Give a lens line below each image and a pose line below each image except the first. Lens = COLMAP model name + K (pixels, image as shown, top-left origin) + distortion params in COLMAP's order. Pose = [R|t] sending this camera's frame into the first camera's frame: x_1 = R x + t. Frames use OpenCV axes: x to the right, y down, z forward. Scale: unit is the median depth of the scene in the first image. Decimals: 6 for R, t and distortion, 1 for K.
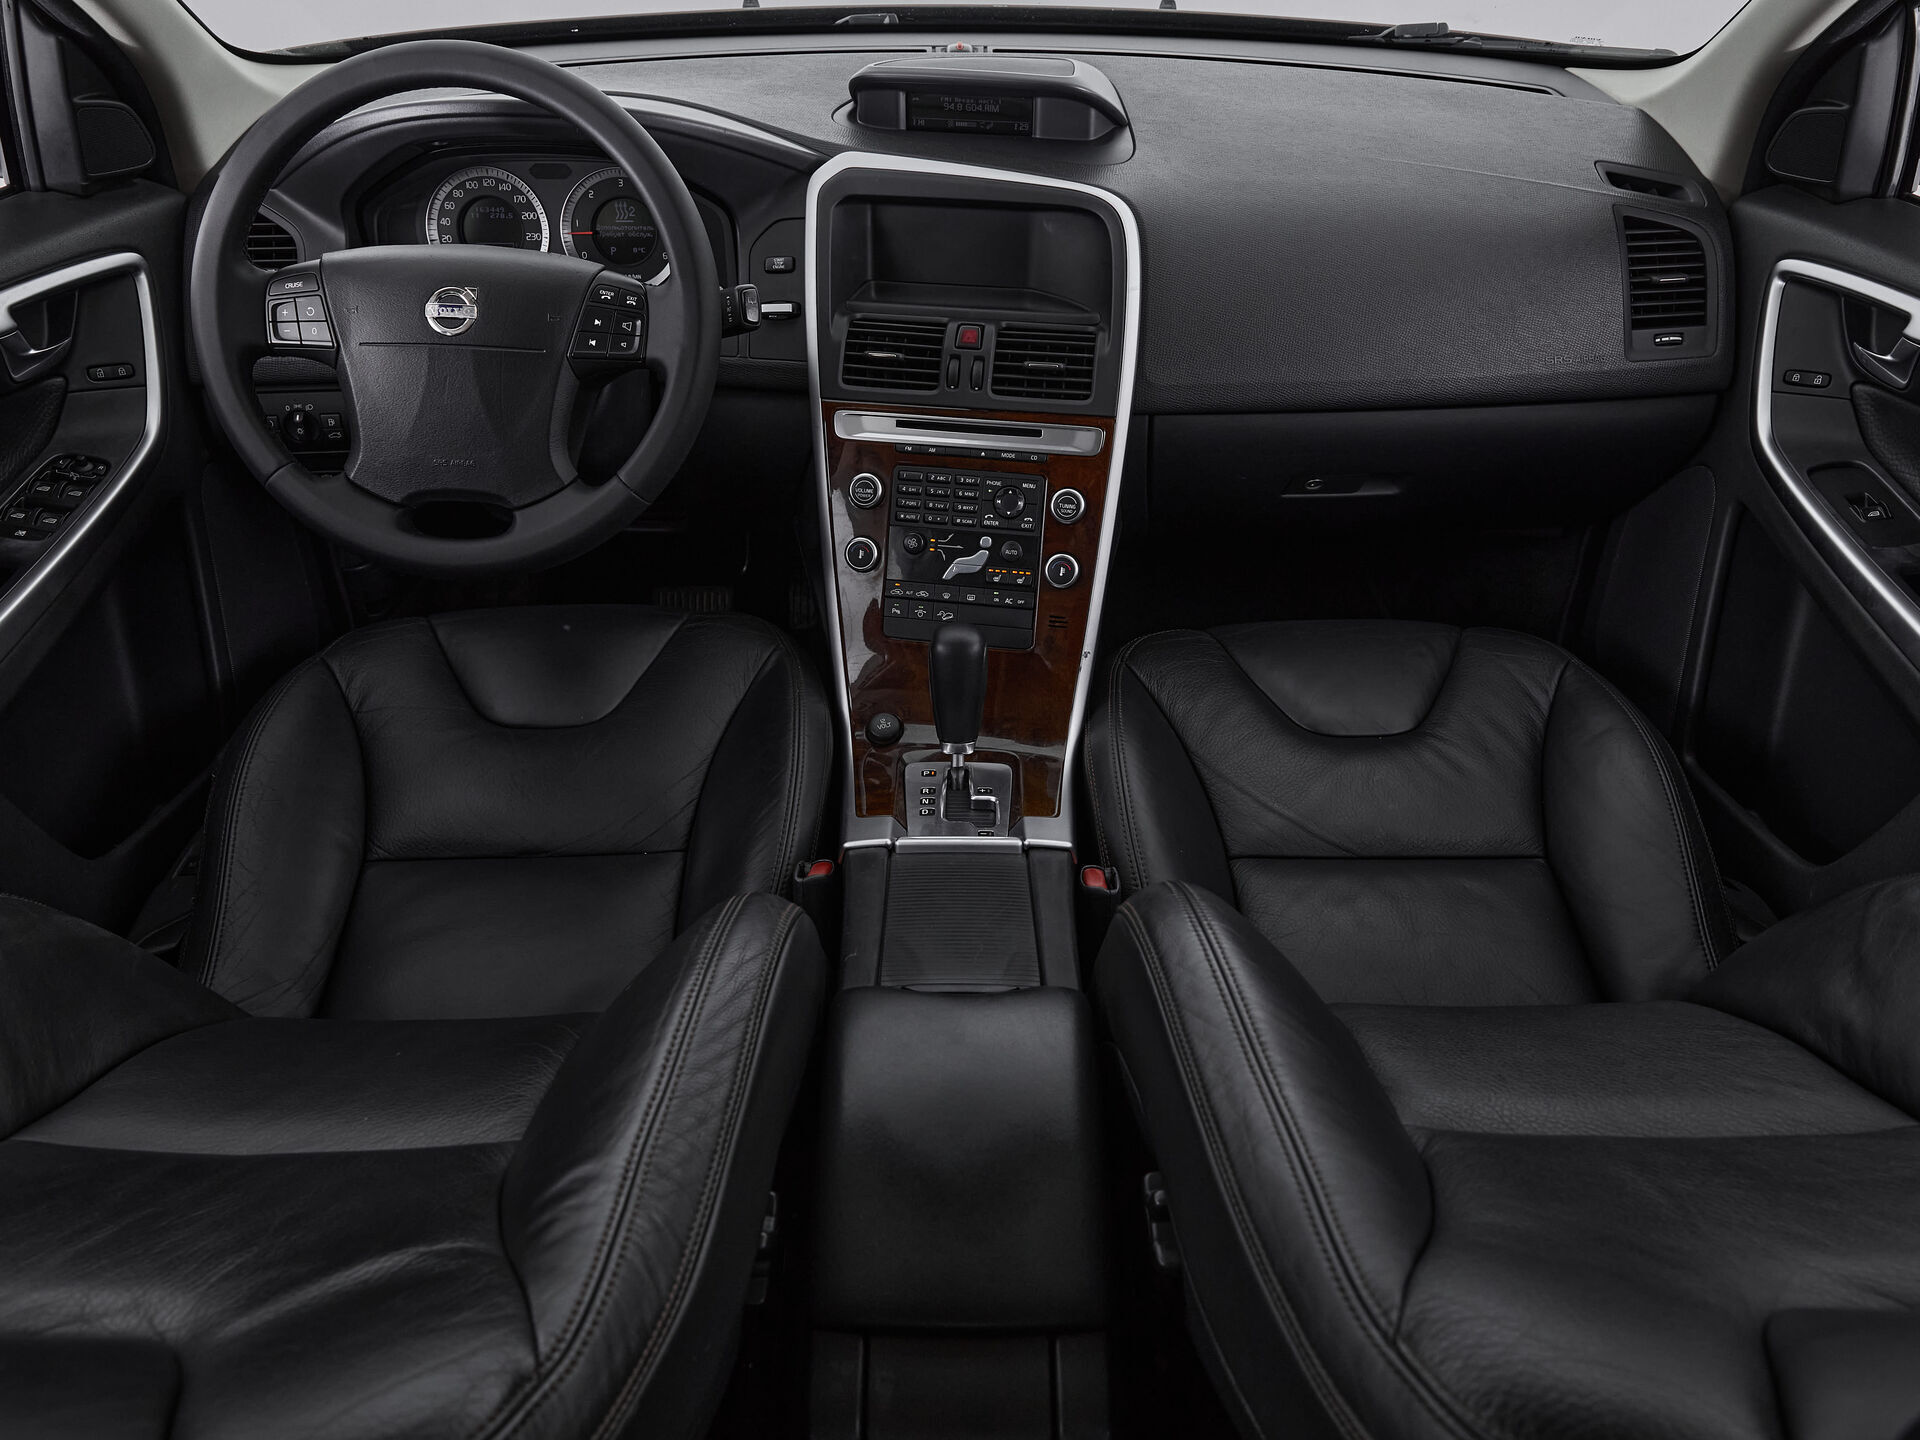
lens RADIAL K [[1464.2, 0, 960.0], [0, 1464.2, 720.0], [0, 0, 1]] dist [-0.006102, 0.004559]
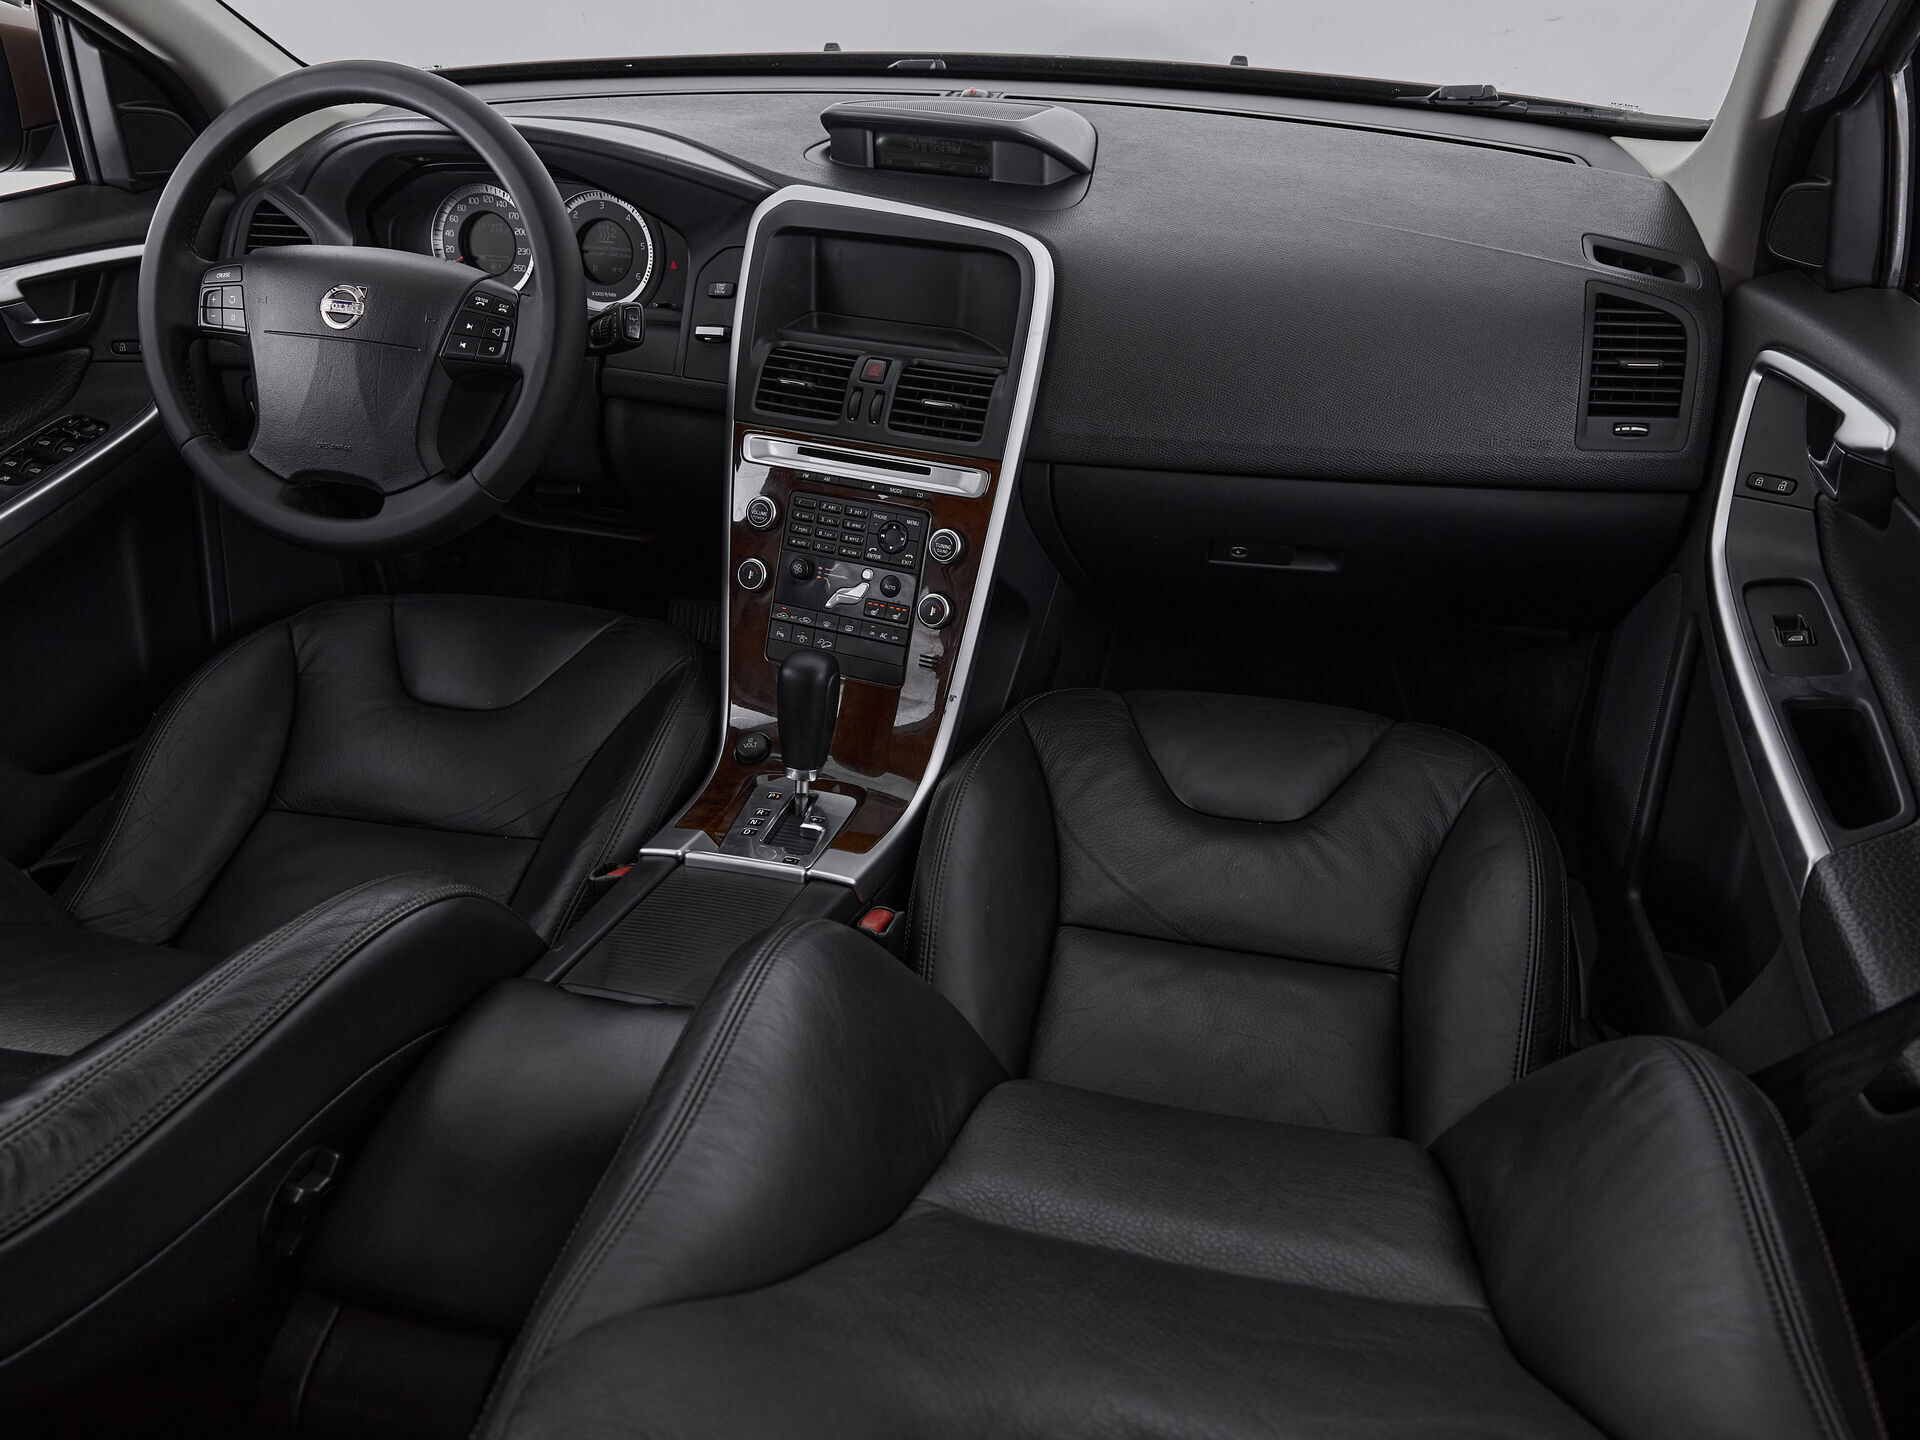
lens RADIAL K [[1465.4, 0, 960.0], [0, 1465.4, 720.0], [0, 0, 1]] dist [-0.005109, 0.003003]
pose [[0.972698, 0.118594, -0.199483, 0.291762], [-0.125959, 0.991730, -0.024600, -0.006591], [0.194916, 0.049055, 0.979592, 0.037711]]
